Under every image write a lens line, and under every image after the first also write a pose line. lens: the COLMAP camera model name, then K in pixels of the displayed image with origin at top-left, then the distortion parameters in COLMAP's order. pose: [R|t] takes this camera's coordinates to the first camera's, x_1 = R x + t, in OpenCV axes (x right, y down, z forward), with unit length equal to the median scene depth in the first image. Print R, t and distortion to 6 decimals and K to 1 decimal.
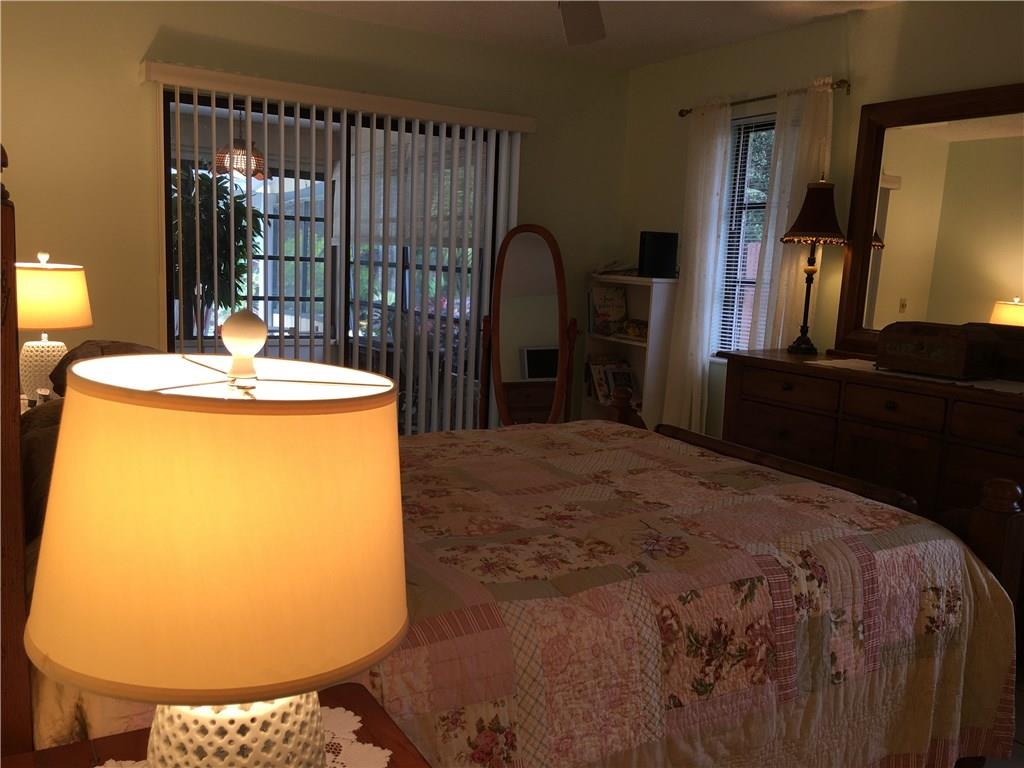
lens RADIAL K [[866.8, 0, 503.5], [0, 866.8, 383.3], [0, 0, 1]] dist [0.013156, -0.035354]
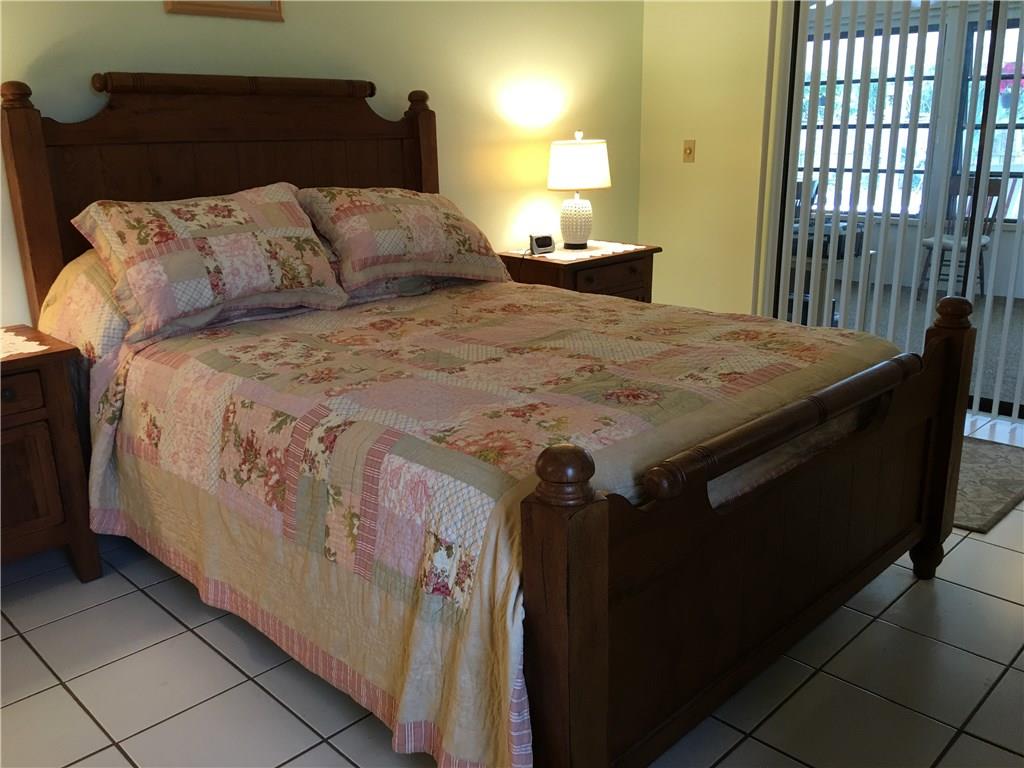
lens RADIAL K [[866.8, 0, 503.5], [0, 866.8, 388.2], [0, 0, 1]] dist [0.013156, -0.035354]
pose [[0.259801, 0.229432, -0.938011, 1.293645], [-0.106591, 0.972243, 0.208282, -0.056115], [0.959761, 0.045872, 0.277045, 0.917527]]
